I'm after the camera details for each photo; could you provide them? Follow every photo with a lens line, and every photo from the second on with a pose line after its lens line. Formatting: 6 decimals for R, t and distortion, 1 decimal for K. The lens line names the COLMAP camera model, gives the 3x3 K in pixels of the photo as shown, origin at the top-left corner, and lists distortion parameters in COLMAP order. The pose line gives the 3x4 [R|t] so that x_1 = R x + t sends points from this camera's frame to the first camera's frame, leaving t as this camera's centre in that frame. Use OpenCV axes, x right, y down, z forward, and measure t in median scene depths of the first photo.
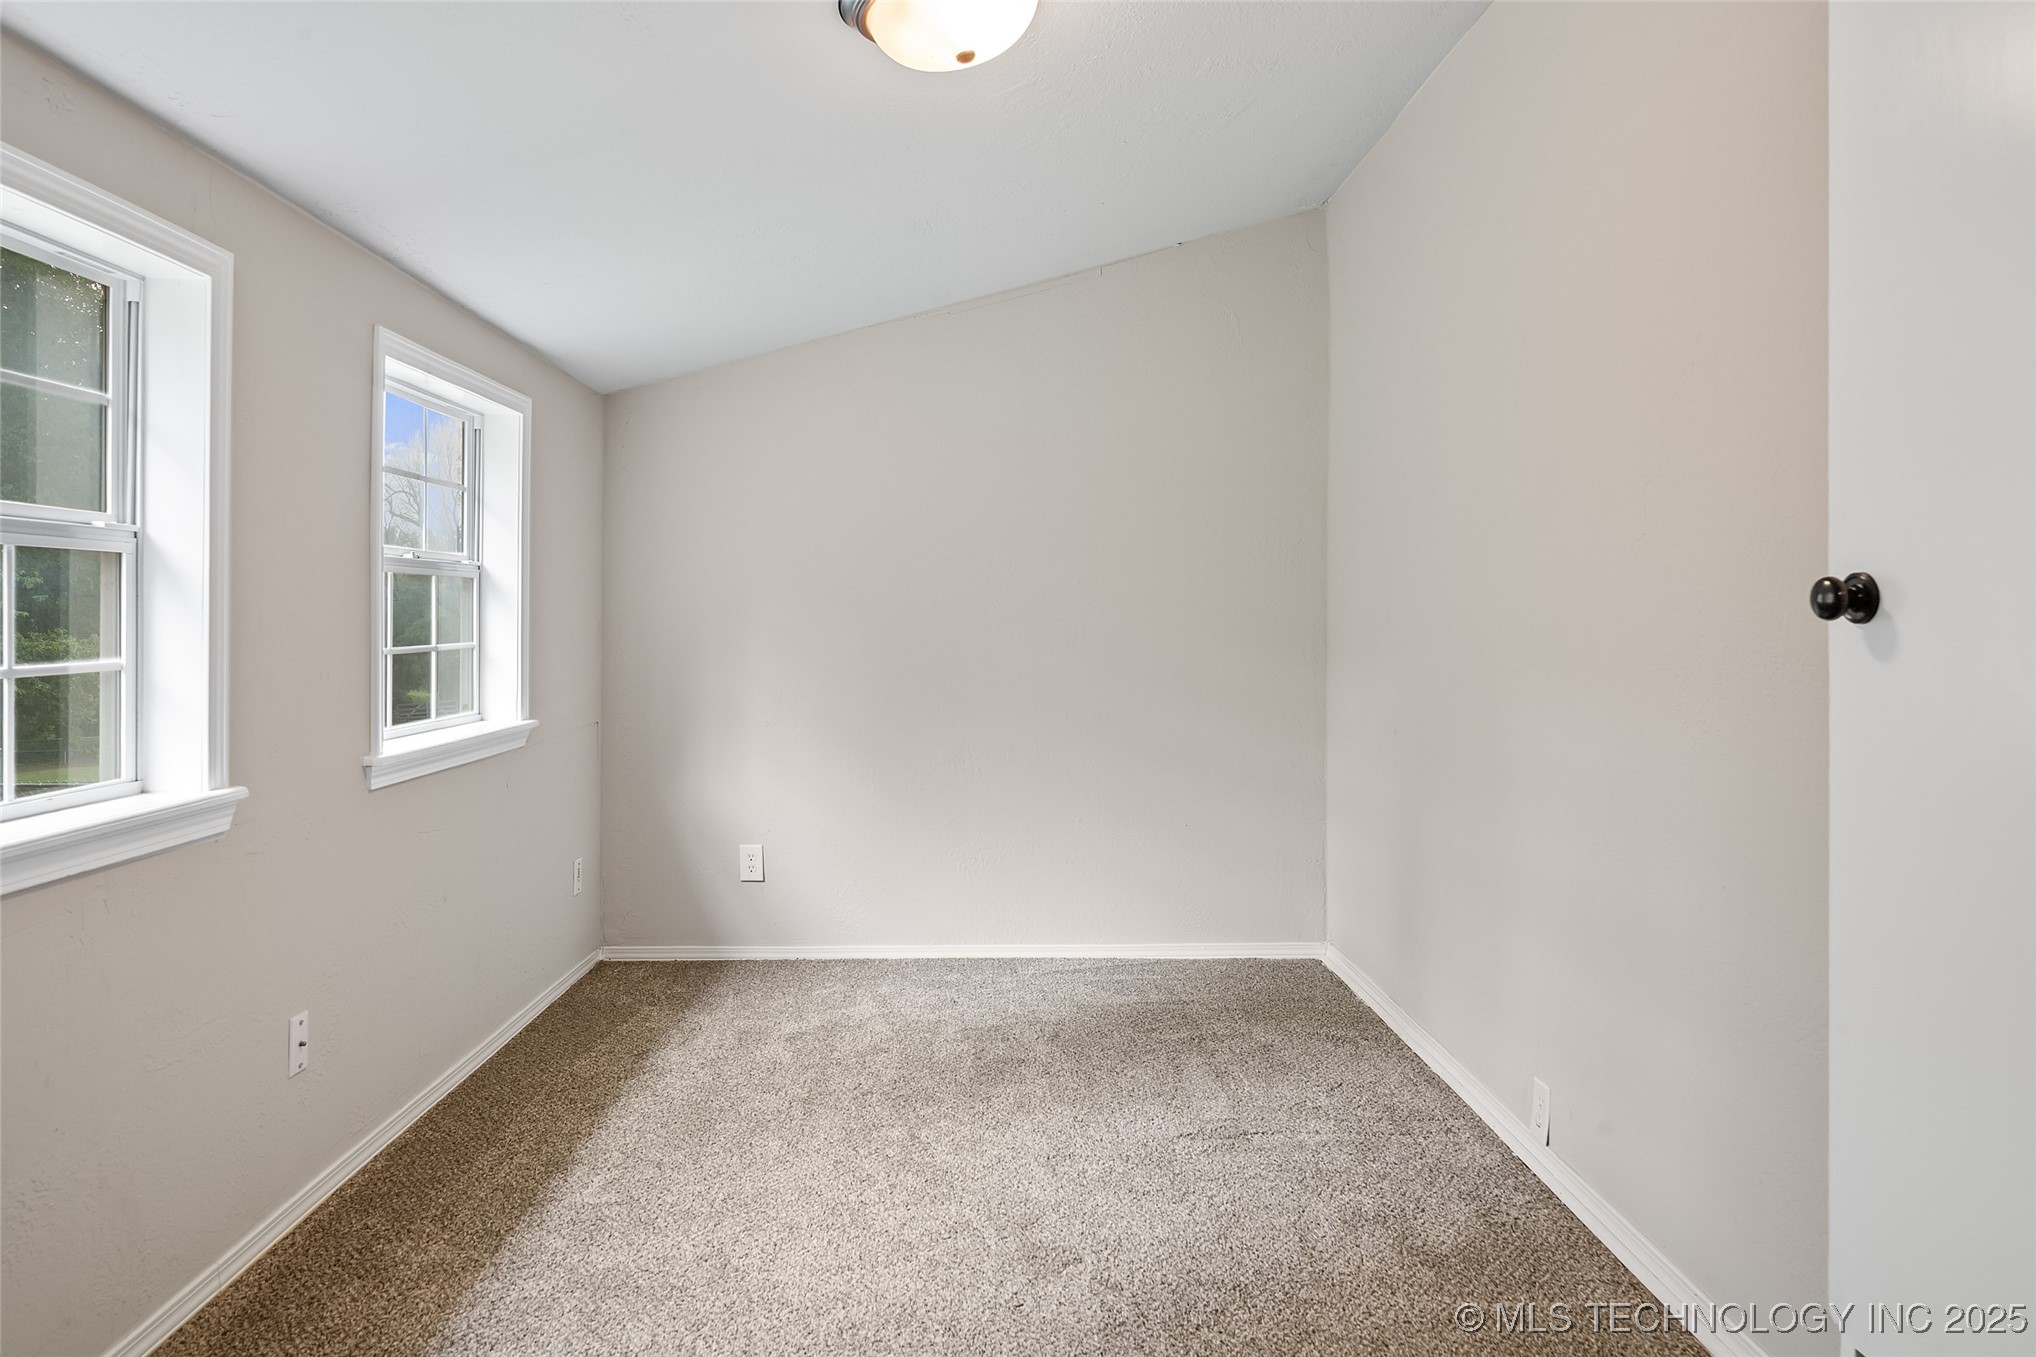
lens RADIAL K [[1401.0, 0, 1011.0], [0, 1401.0, 614.9], [0, 0, 1]] dist [-0.002575, -0.001610]
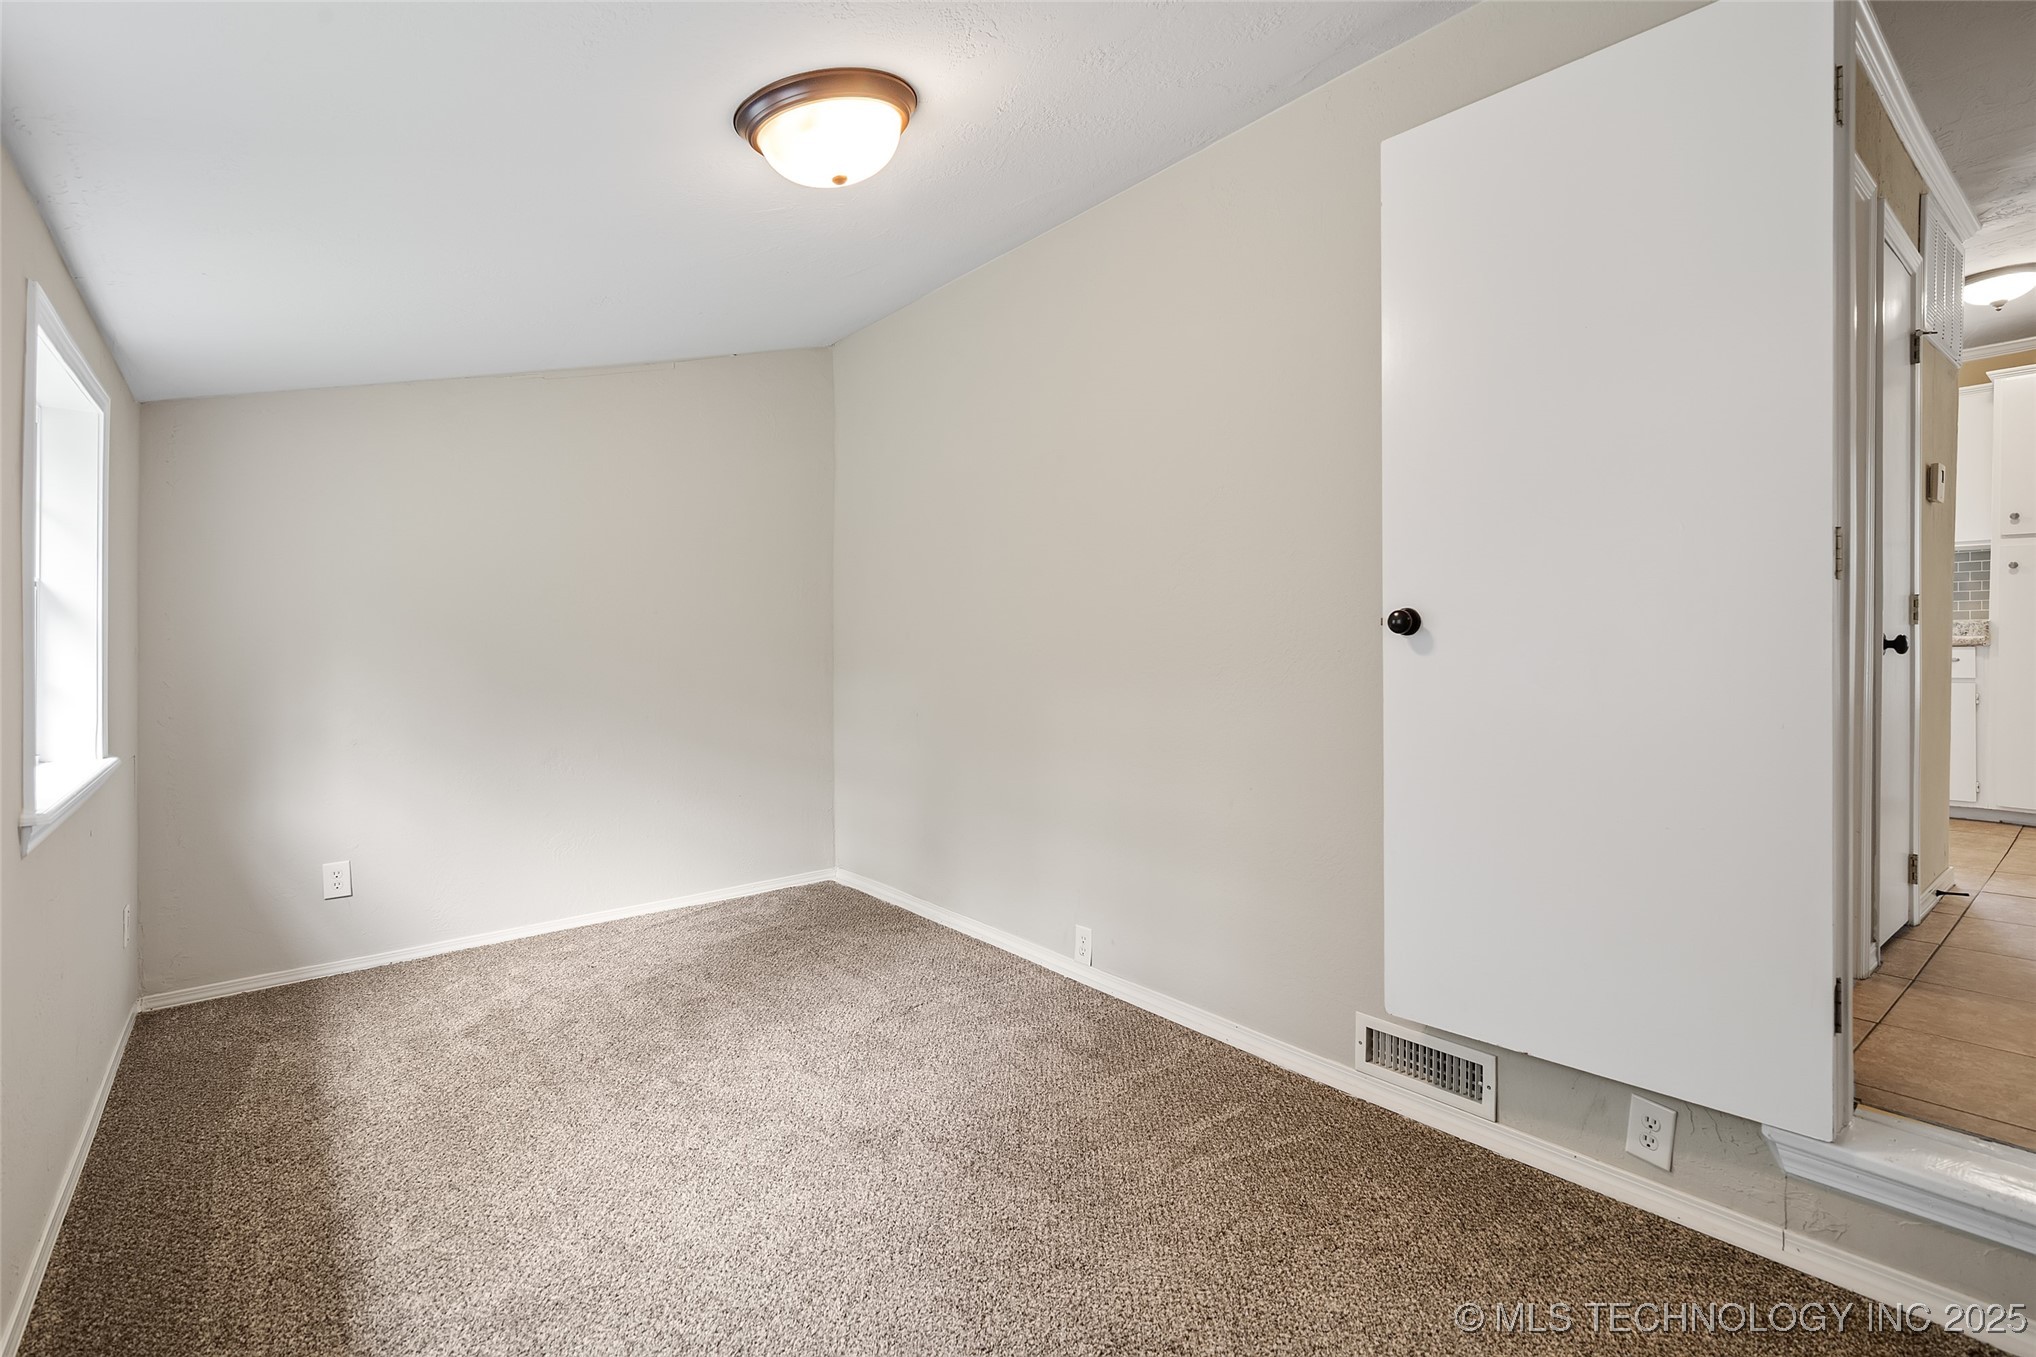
lens RADIAL K [[949.4, 0, 1021.7], [0, 949.4, 635.4], [0, 0, 1]] dist [0.000175, 0.000017]
pose [[0.769137, -0.004691, 0.639067, -0.330457], [0.006583, 0.999978, -0.000583, 0.001842], [-0.639050, 0.004656, 0.769151, 0.193022]]
